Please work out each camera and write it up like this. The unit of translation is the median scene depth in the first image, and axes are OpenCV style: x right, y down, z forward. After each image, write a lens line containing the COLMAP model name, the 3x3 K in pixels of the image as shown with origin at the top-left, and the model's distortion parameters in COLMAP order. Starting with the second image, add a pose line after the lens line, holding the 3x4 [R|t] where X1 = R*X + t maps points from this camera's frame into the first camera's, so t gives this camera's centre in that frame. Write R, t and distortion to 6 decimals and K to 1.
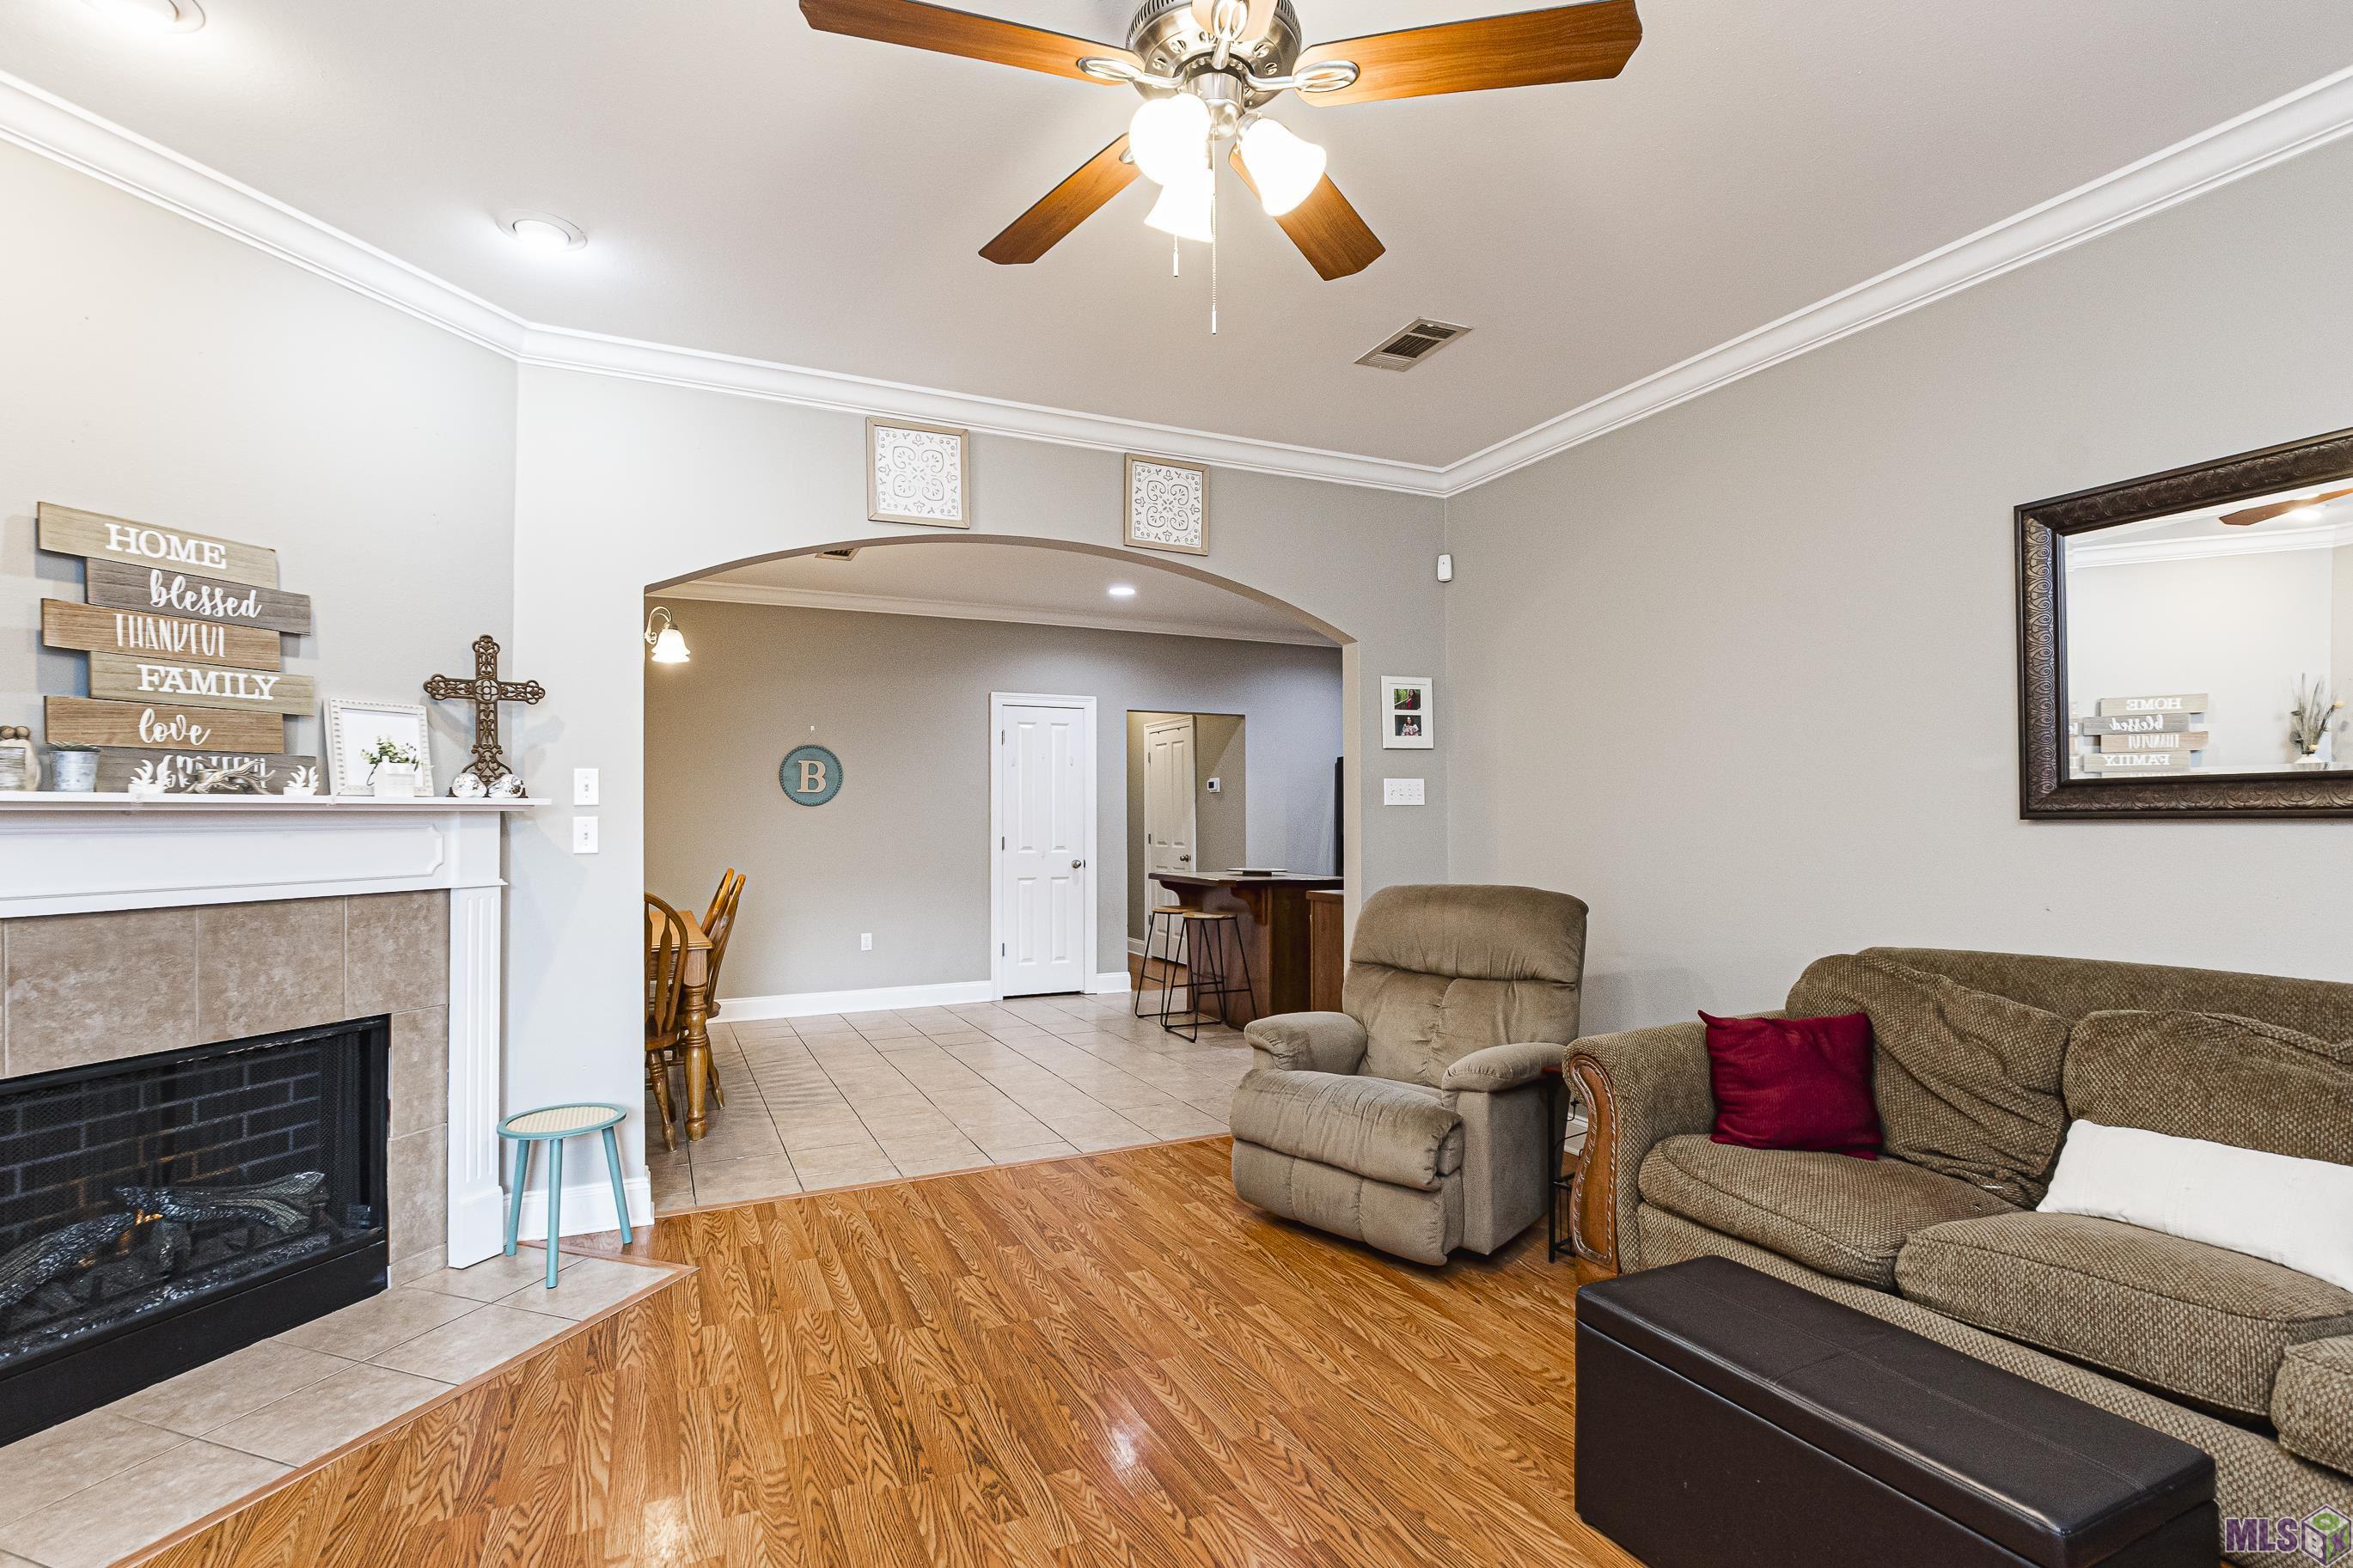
lens RADIAL K [[1105.4, 0, 1163.4], [0, 1105.4, 786.1], [0, 0, 1]] dist [0.007385, -0.003372]
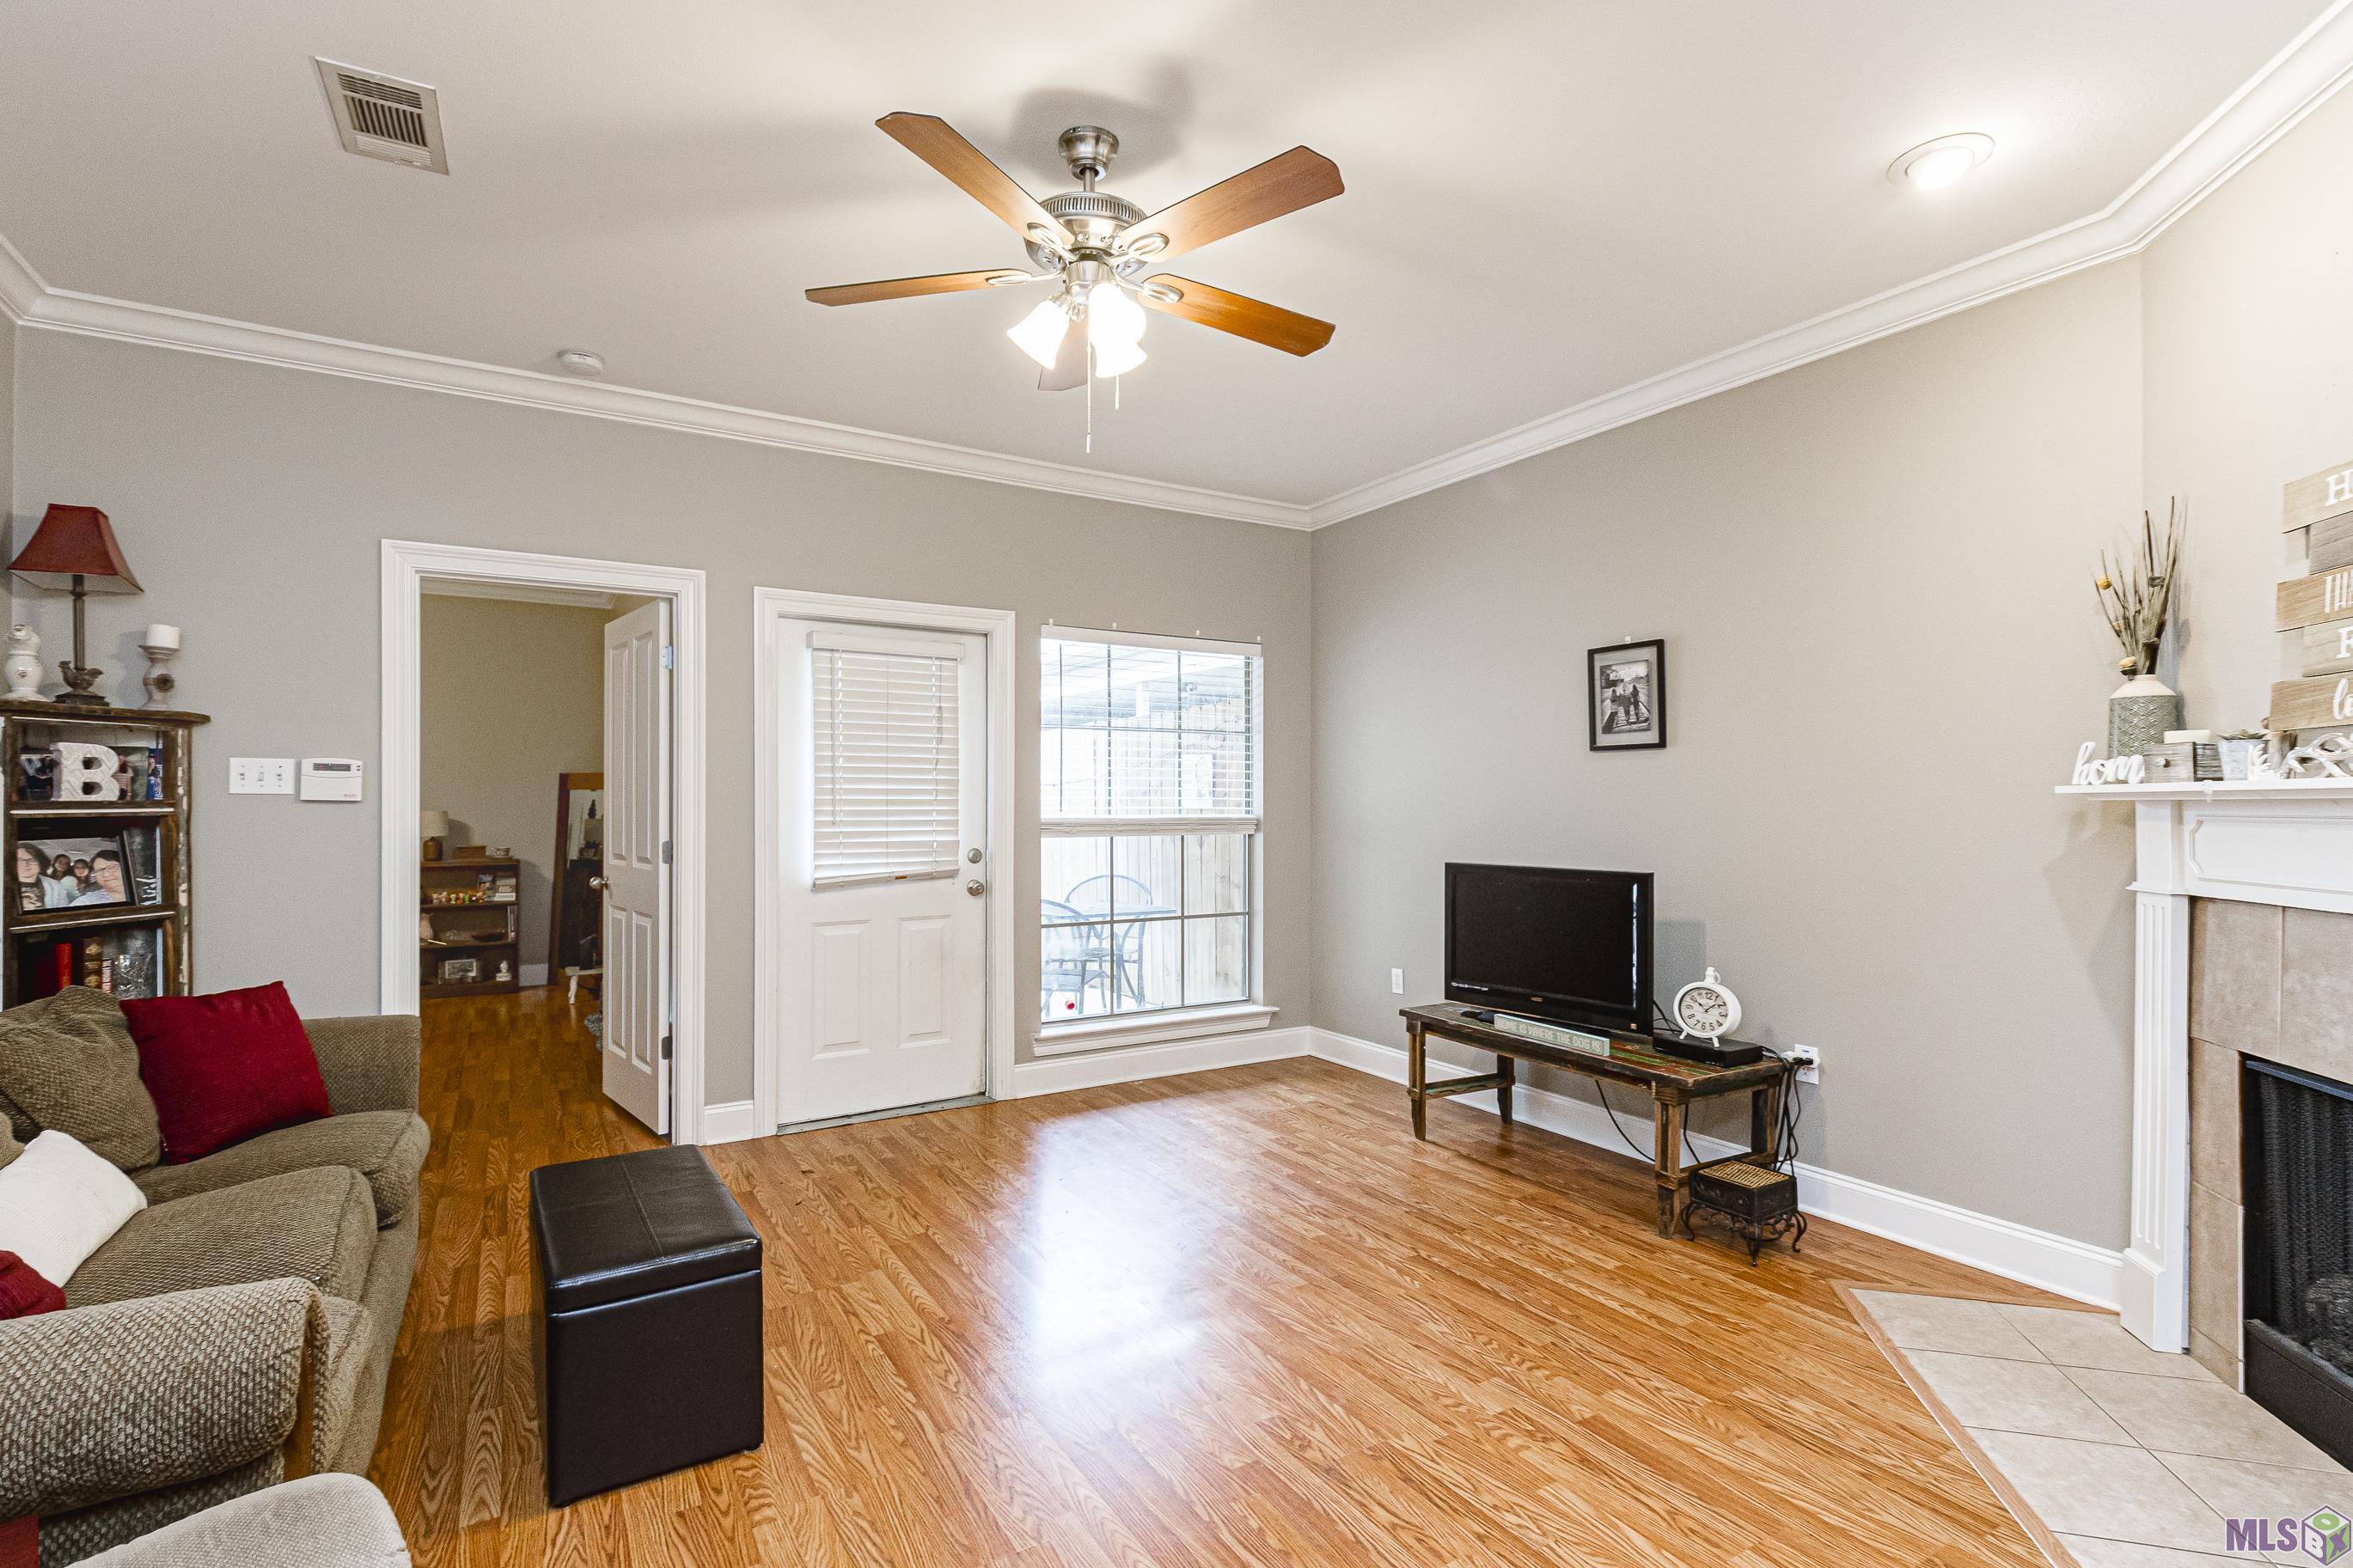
lens RADIAL K [[1105.4, 0, 1131.0], [0, 1105.4, 795.3], [0, 0, 1]] dist [0.007385, -0.003372]
pose [[-0.997532, 0.004421, -0.070069, 0.053679], [0.006932, 0.999341, -0.035640, 0.033550], [0.069866, -0.036037, -0.996905, 1.379984]]
